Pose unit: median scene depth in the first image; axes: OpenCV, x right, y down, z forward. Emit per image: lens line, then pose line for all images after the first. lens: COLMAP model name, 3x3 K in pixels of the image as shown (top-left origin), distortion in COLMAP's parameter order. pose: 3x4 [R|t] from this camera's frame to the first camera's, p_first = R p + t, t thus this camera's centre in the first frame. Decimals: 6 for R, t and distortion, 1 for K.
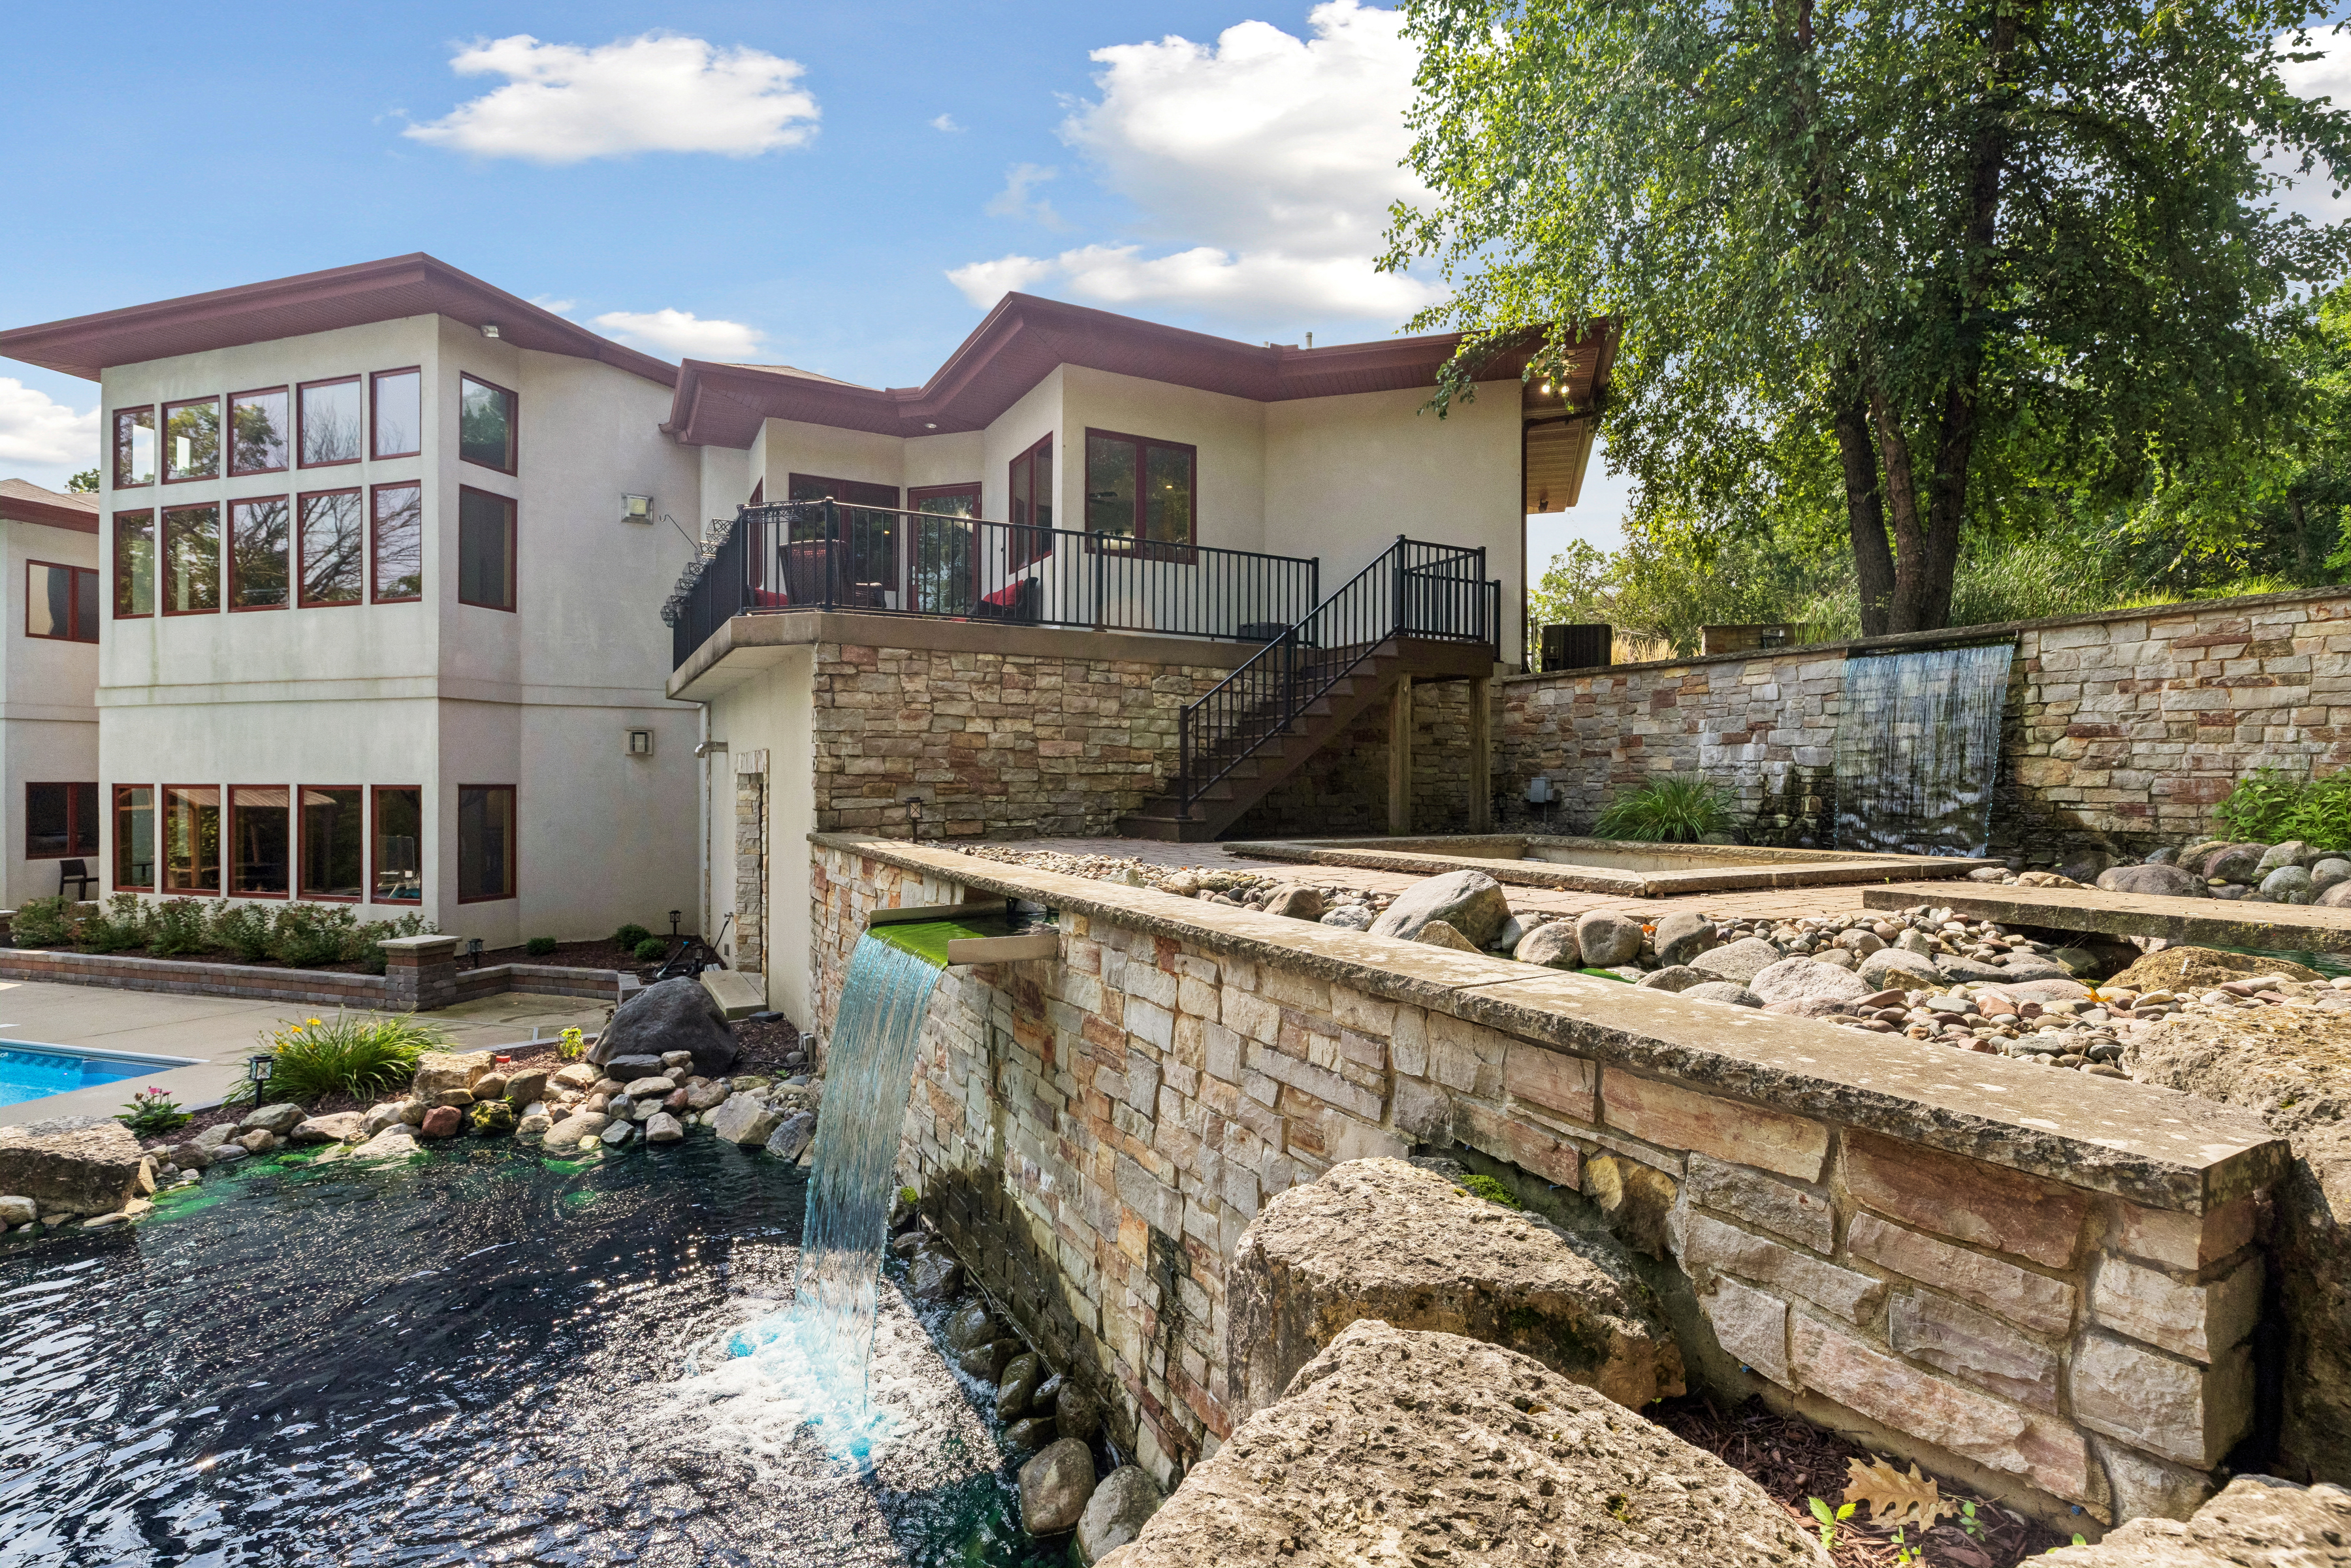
lens RADIAL K [[1234.9, 0, 1157.7], [0, 1234.9, 787.8], [0, 0, 1]] dist [-0.004586, -0.000176]
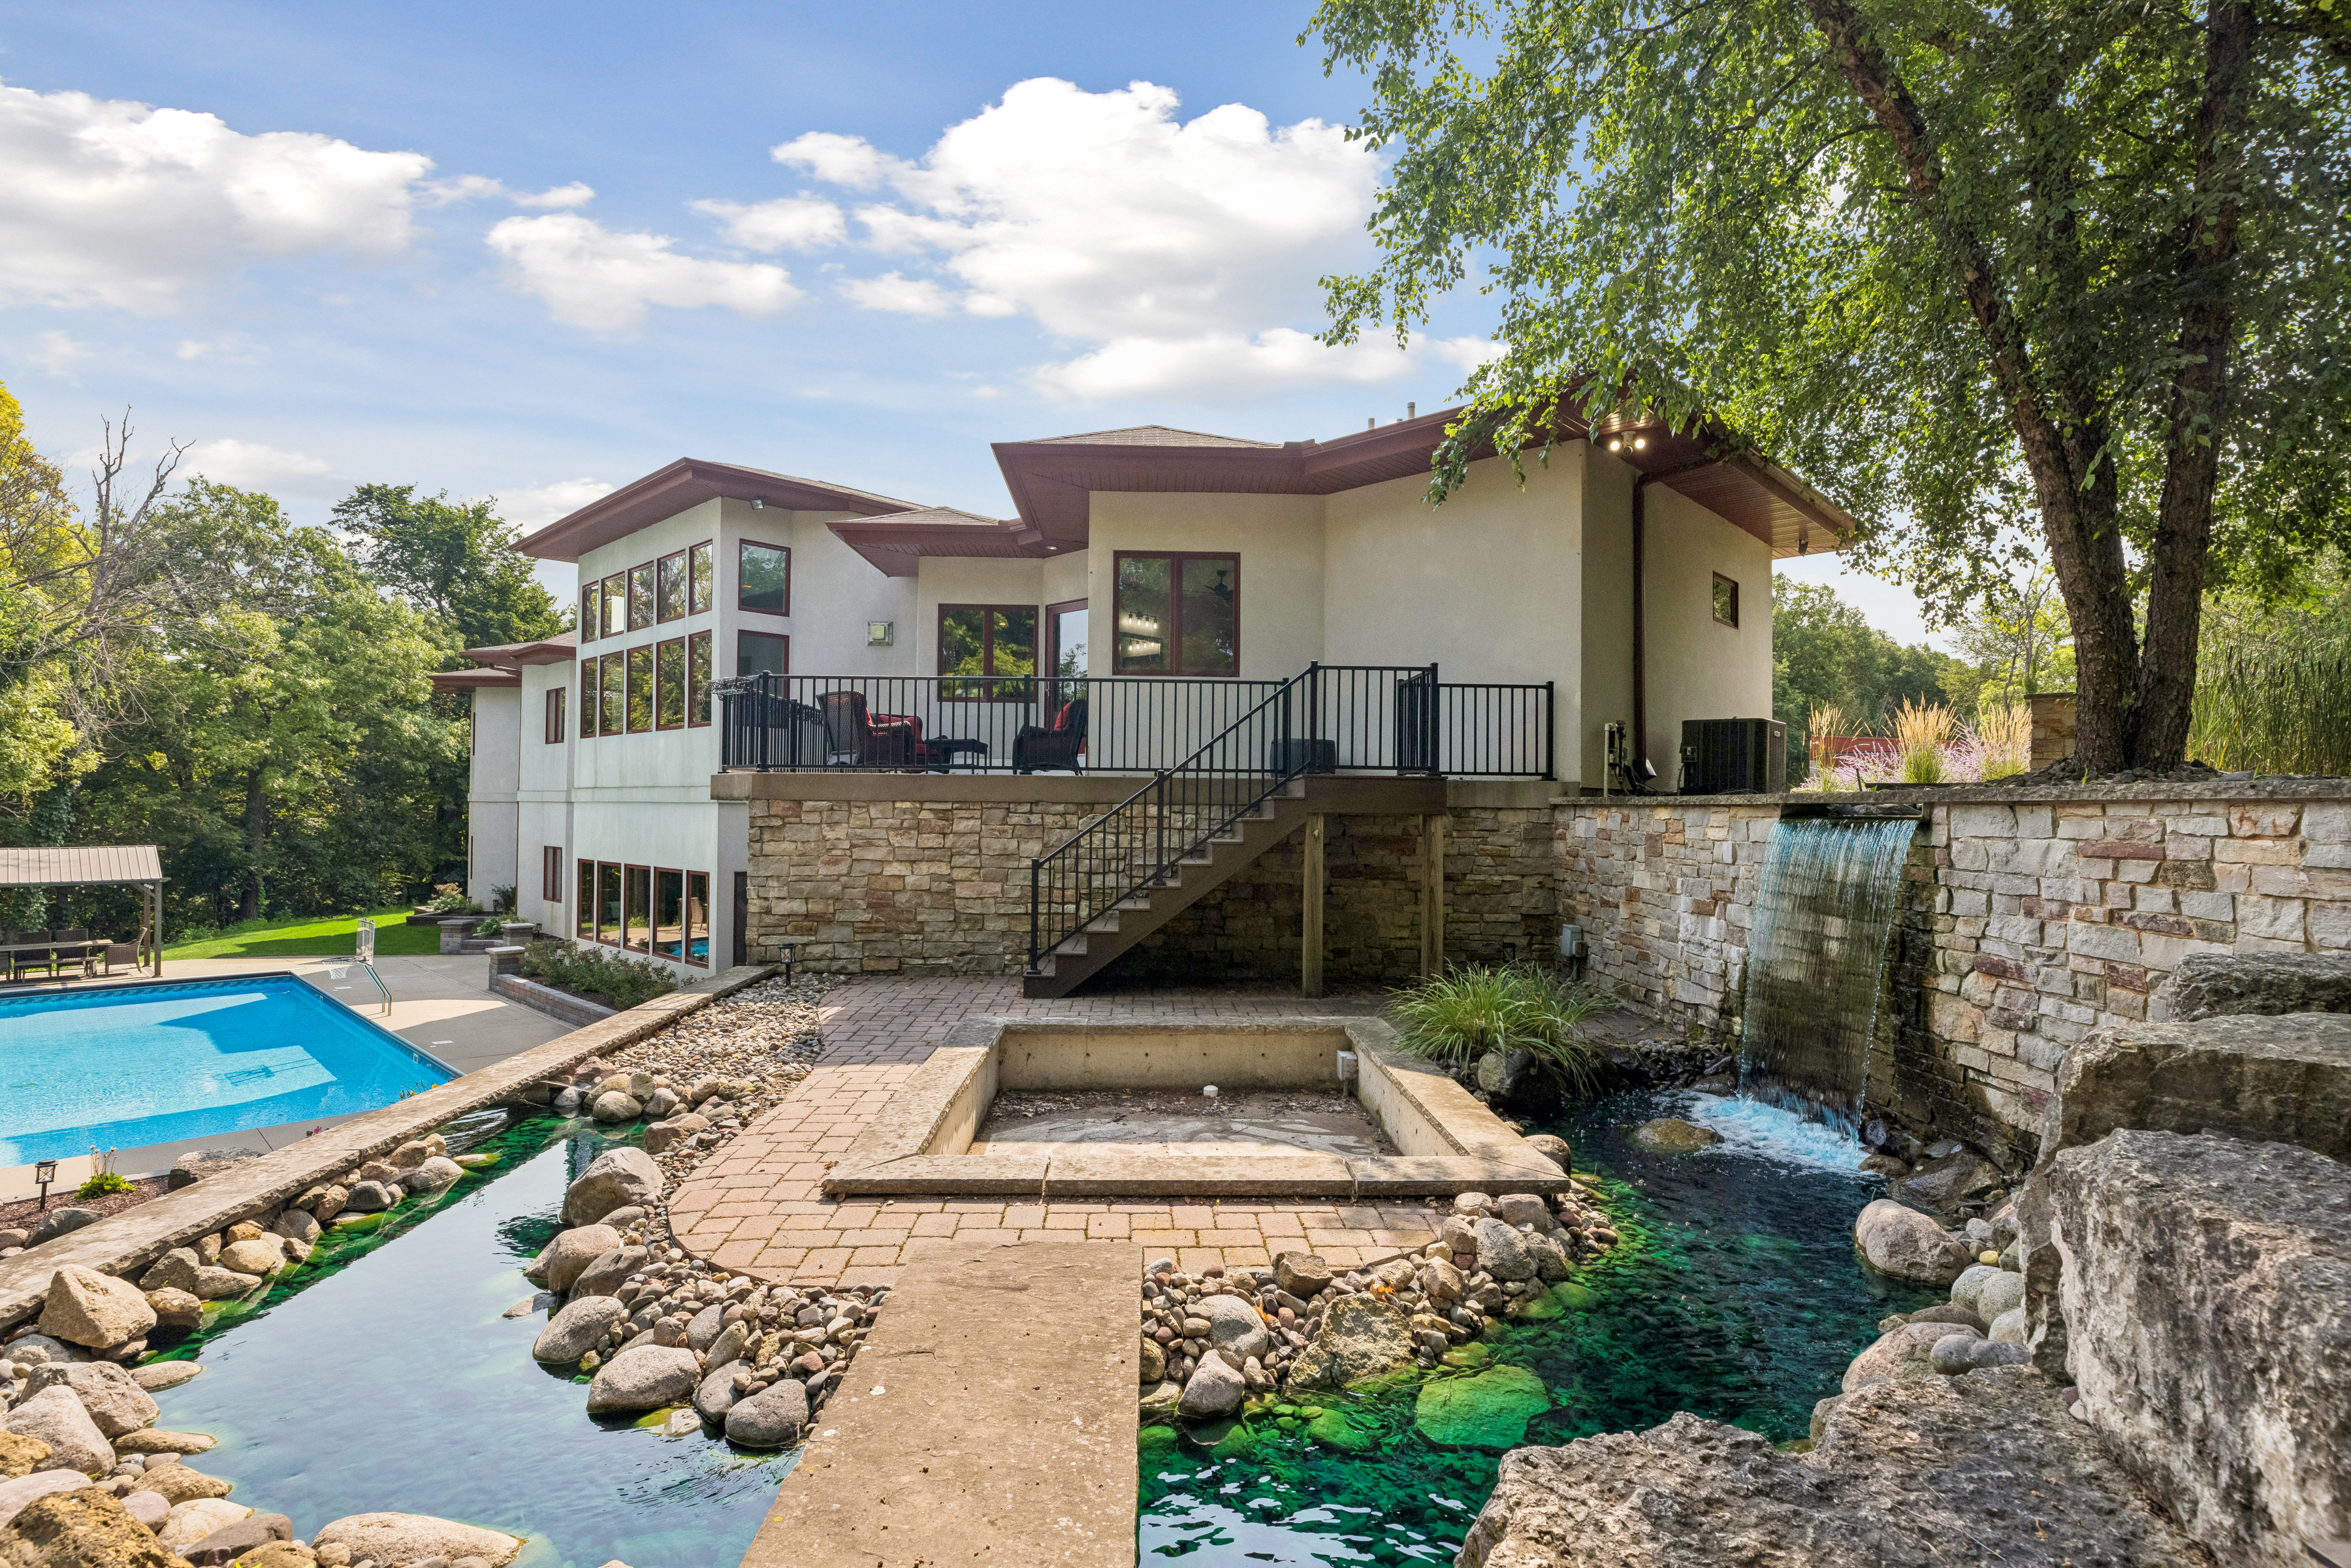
lens RADIAL K [[1234.9, 0, 1165.4], [0, 1234.9, 780.8], [0, 0, 1]] dist [-0.004586, -0.000176]
pose [[0.875219, -0.003622, -0.483713, 0.545536], [-0.003114, 0.999909, -0.013123, -0.107452], [0.483717, 0.012992, 0.875128, 0.168346]]
